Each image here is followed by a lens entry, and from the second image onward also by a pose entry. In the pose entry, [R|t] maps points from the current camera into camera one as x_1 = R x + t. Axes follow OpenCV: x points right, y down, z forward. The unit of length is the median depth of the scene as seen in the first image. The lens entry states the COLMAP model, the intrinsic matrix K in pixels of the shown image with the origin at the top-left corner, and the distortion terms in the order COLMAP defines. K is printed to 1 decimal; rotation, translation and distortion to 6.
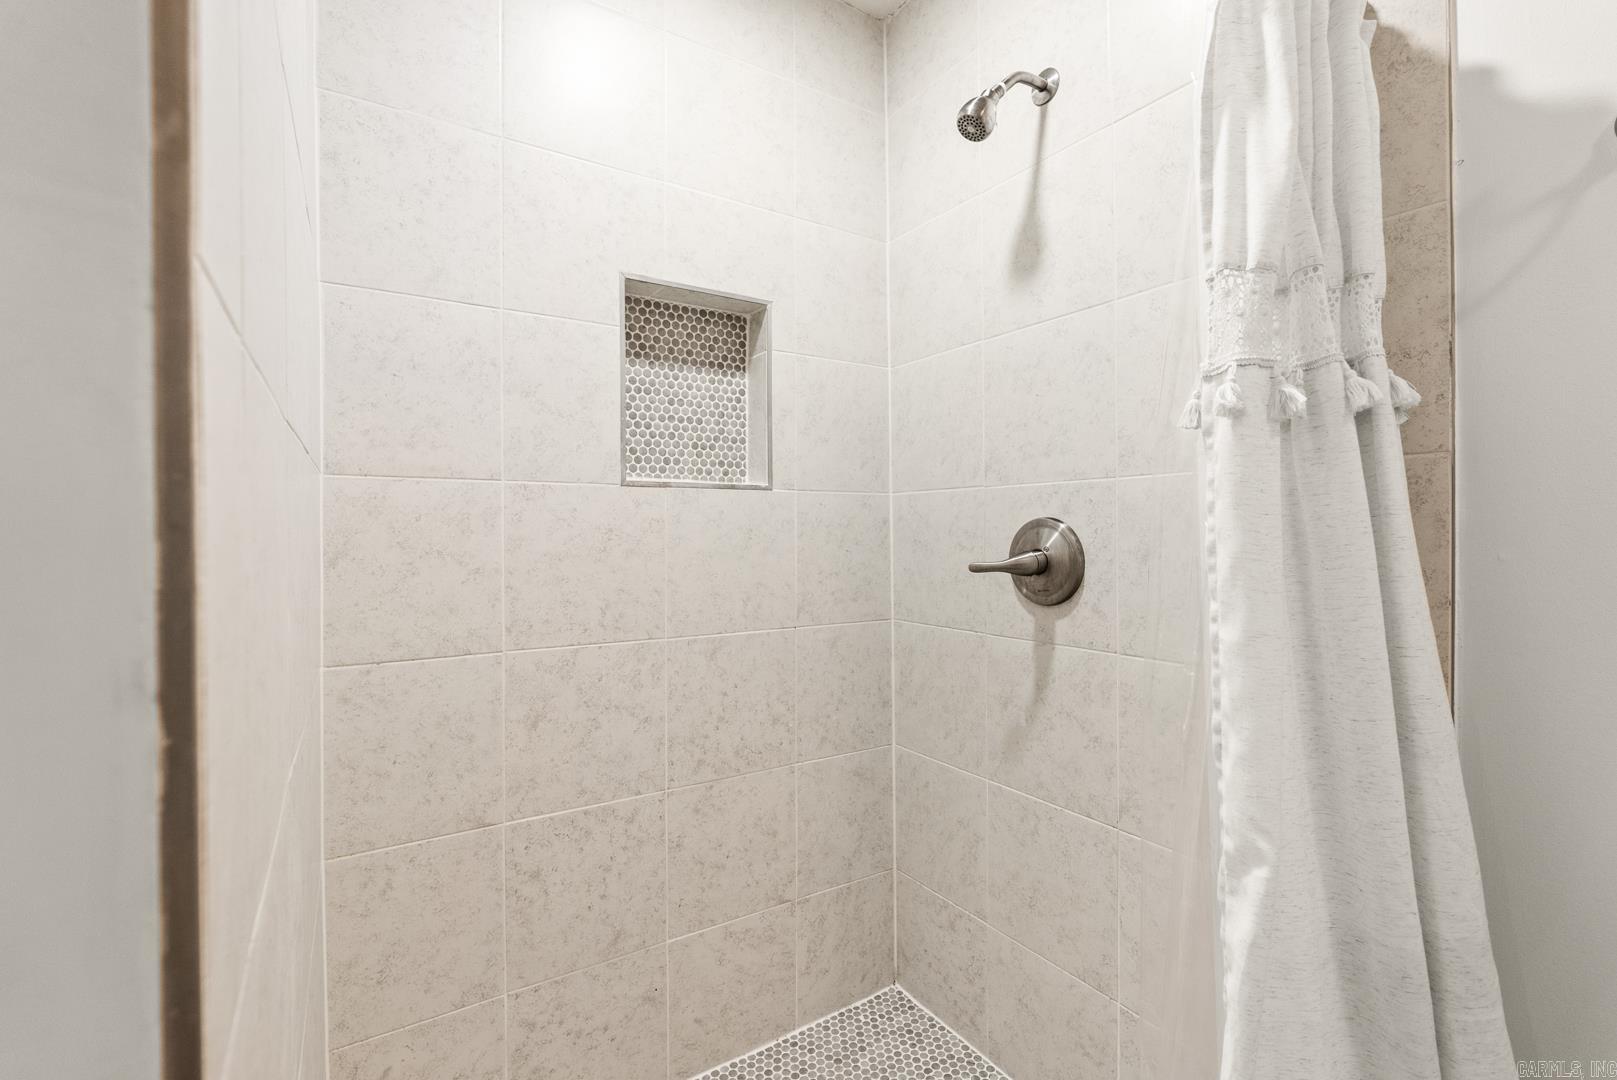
lens RADIAL K [[724.5, 0, 812.1], [0, 724.5, 533.8], [0, 0, 1]] dist [-0.007458, 0.000942]
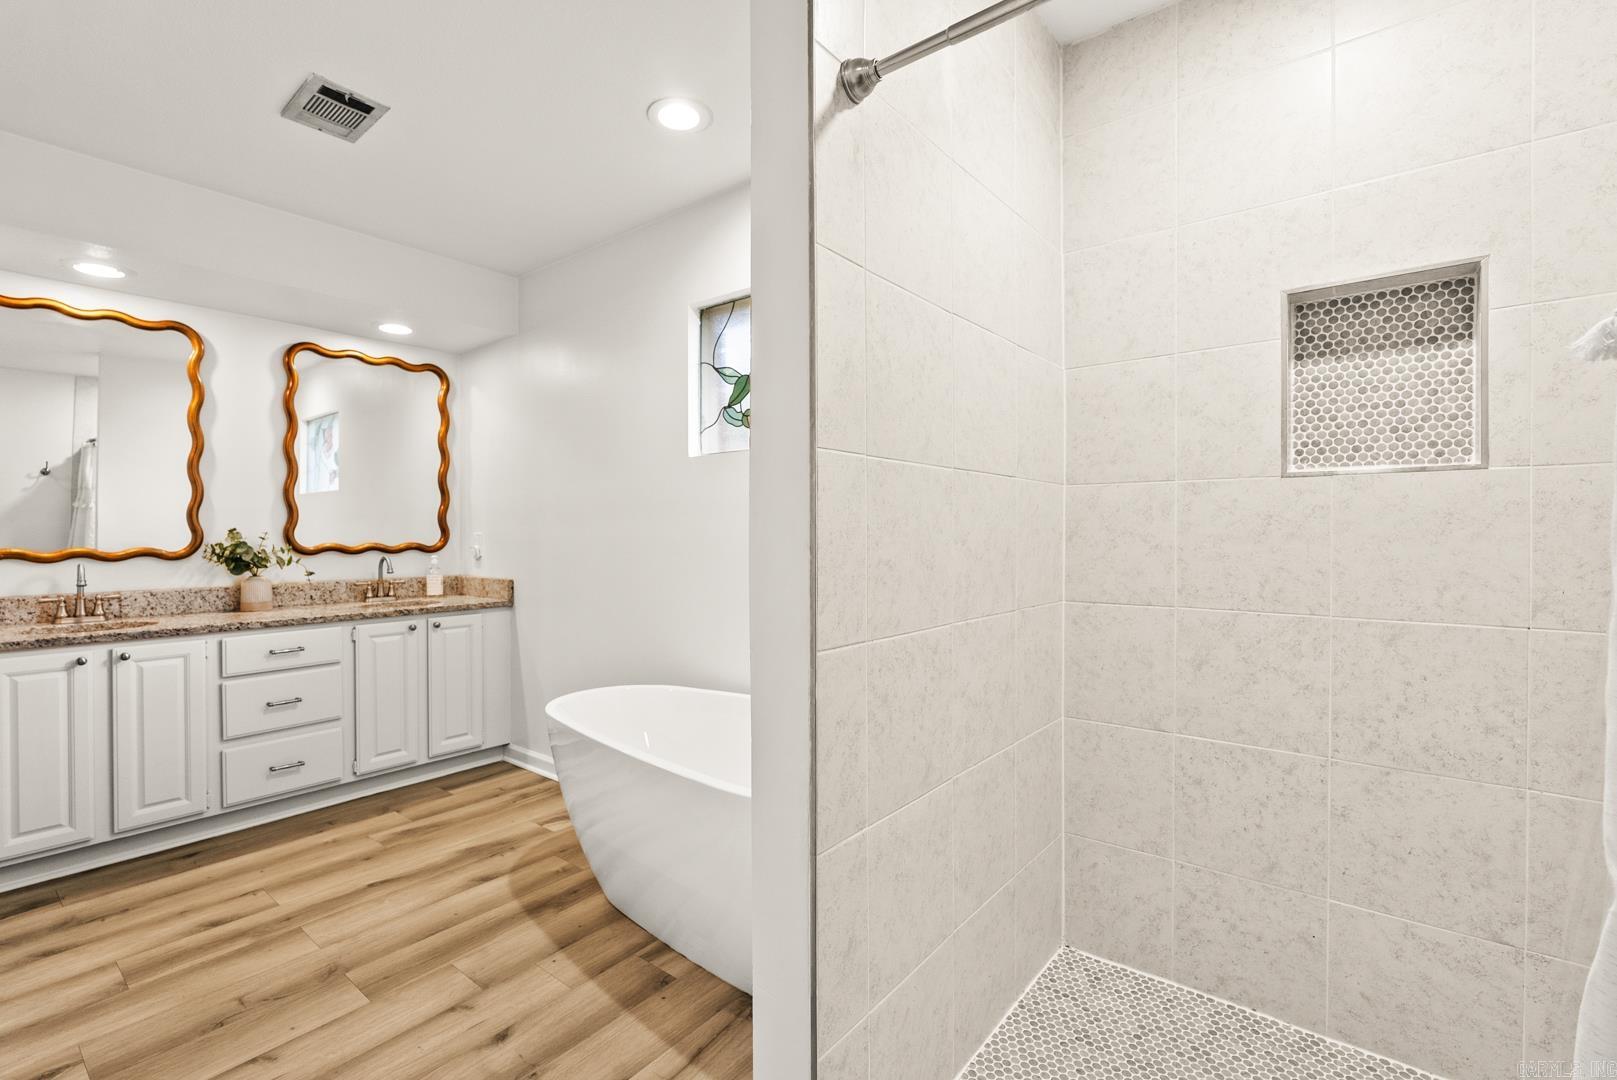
lens RADIAL K [[740.8, 0, 815.5], [0, 740.8, 532.8], [0, 0, 1]] dist [-0.005102, 0.000072]
pose [[0.316087, 0.000443, -0.948730, 0.563127], [-0.004038, 0.999991, -0.000878, 0.023377], [0.948722, 0.004108, 0.316086, -0.064614]]
